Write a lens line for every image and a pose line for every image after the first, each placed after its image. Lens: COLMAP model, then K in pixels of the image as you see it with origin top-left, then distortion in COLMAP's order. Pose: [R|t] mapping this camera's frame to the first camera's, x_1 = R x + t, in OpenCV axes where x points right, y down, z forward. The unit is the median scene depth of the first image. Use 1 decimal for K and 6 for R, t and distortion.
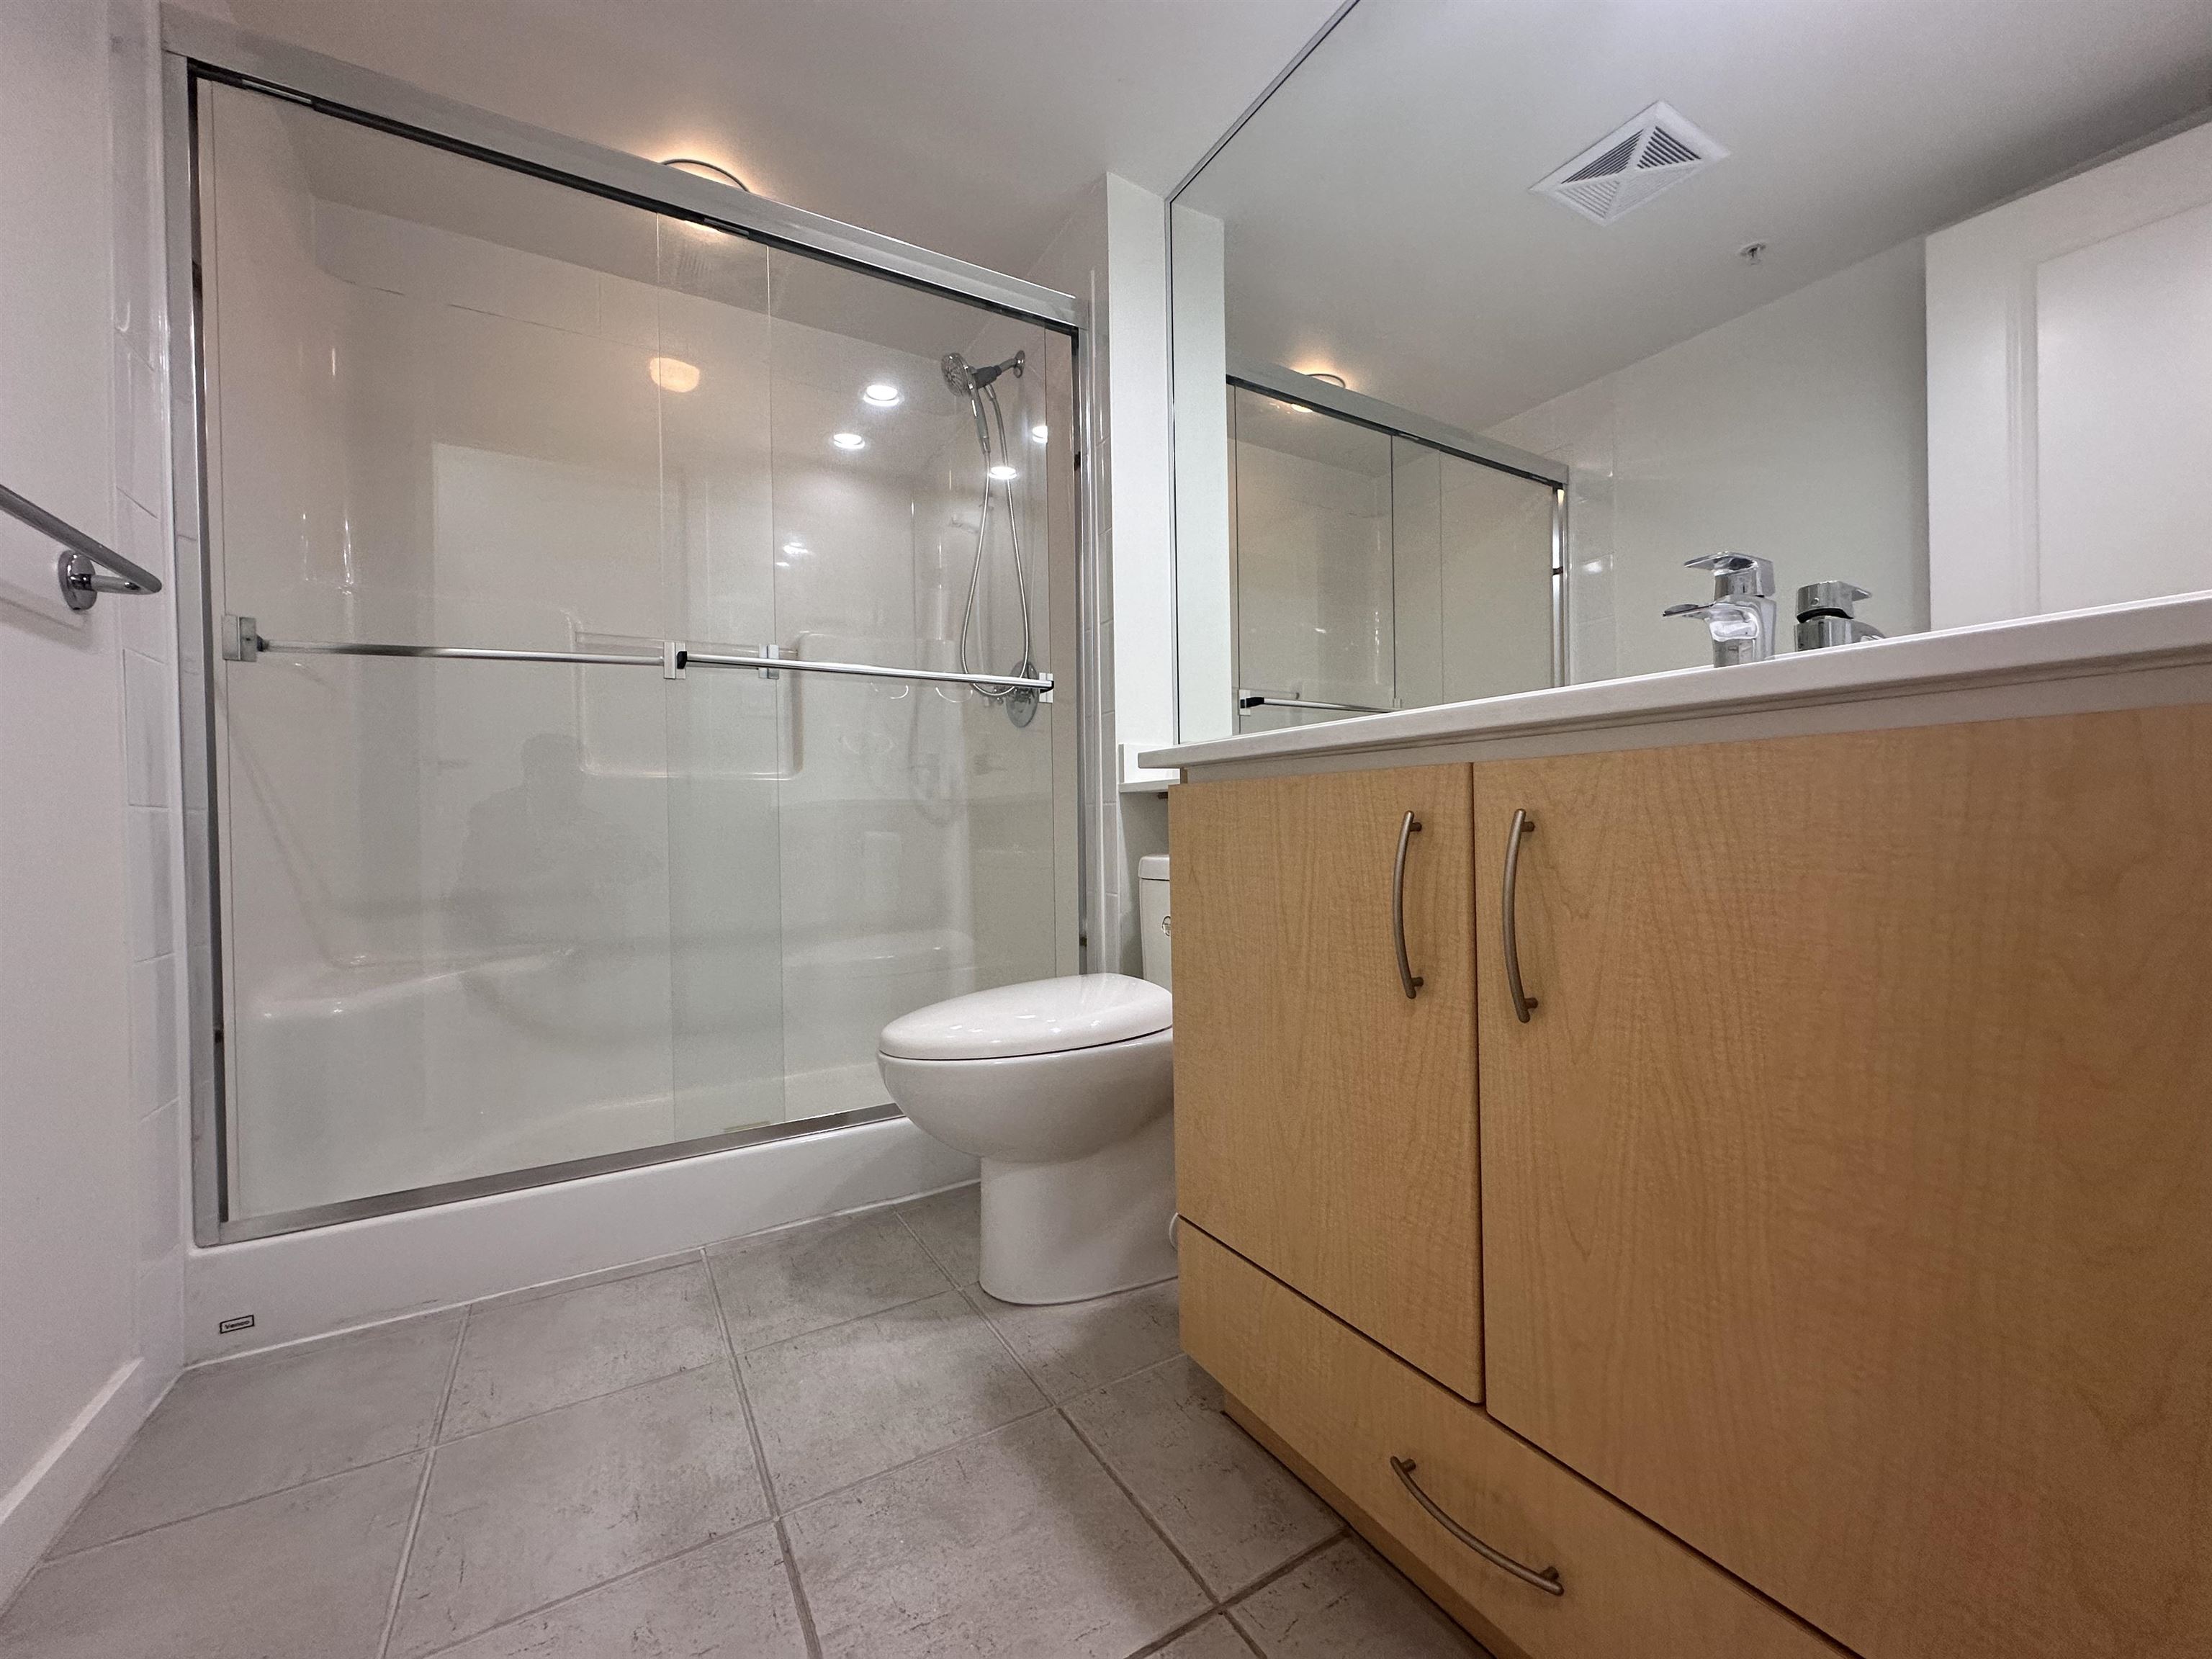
lens RADIAL K [[883.9, 0, 1102.9], [0, 883.9, 840.1], [0, 0, 1]] dist [-0.000929, 0.000465]
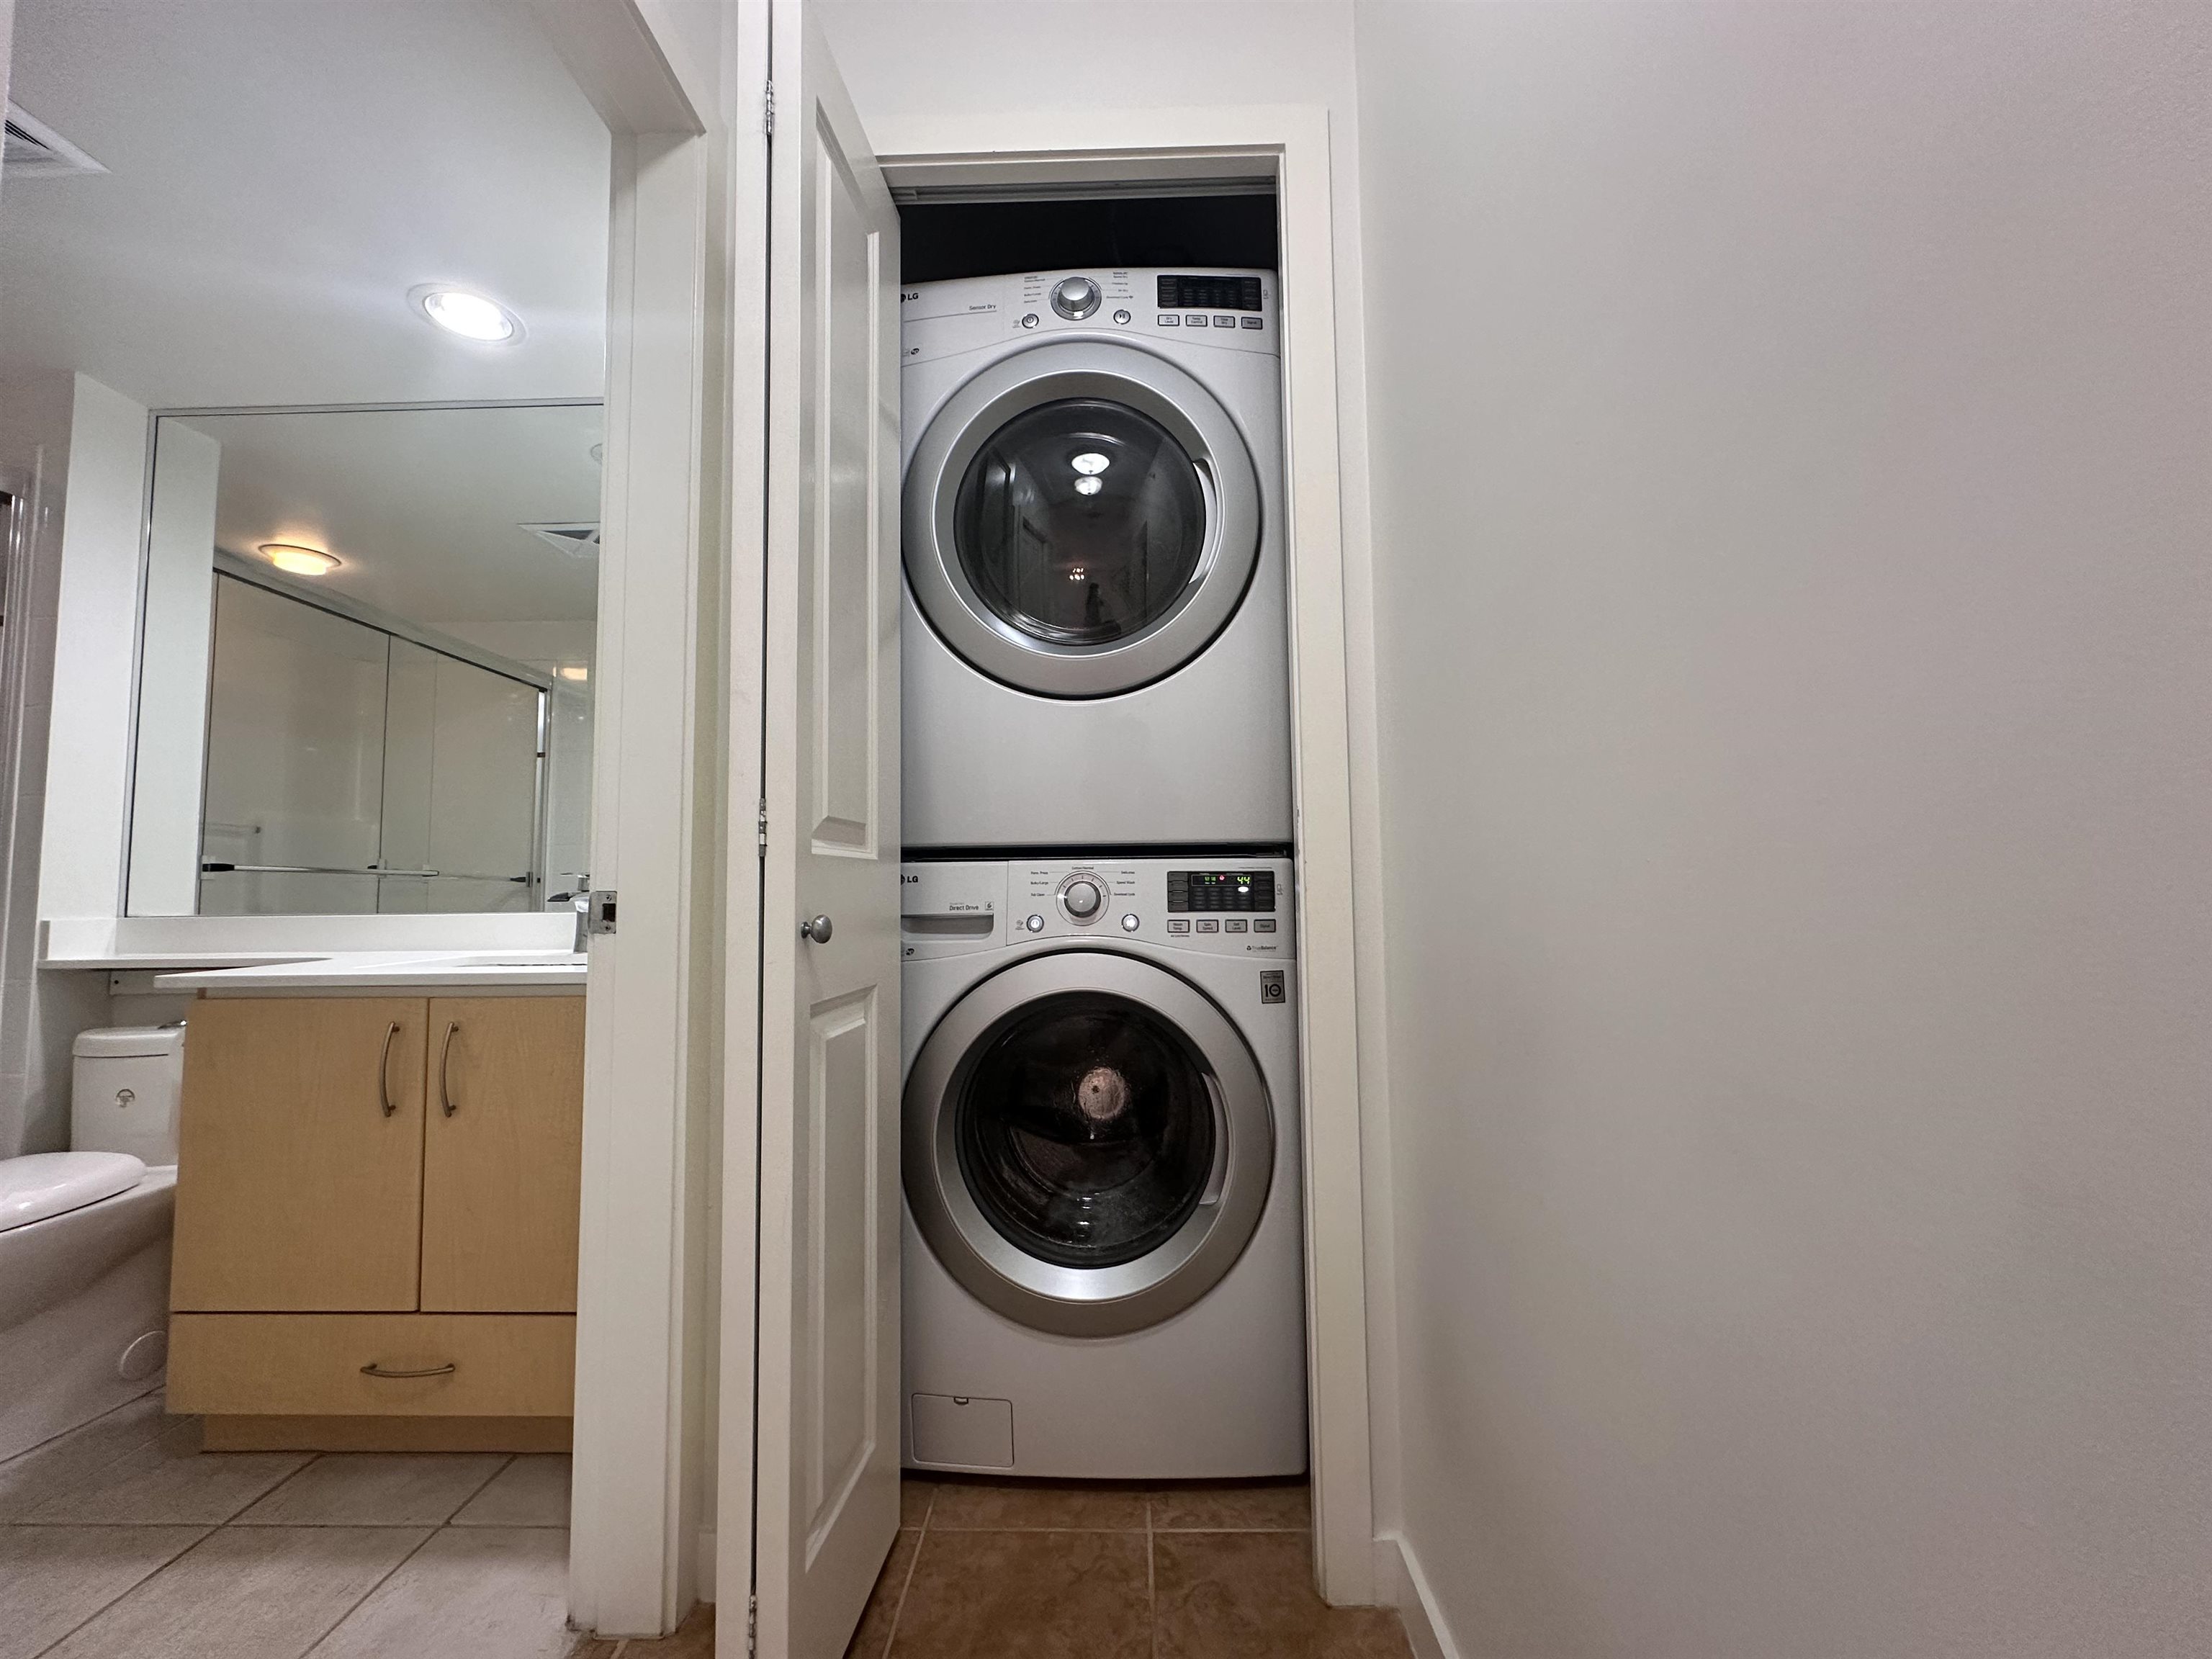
lens RADIAL K [[883.9, 0, 1098.2], [0, 883.9, 839.1], [0, 0, 1]] dist [-0.000929, 0.000465]
pose [[0.530689, 0.069024, 0.844752, -0.335682], [0.015627, 0.995712, -0.091176, -0.151584], [-0.847423, 0.061587, 0.527334, -0.920445]]
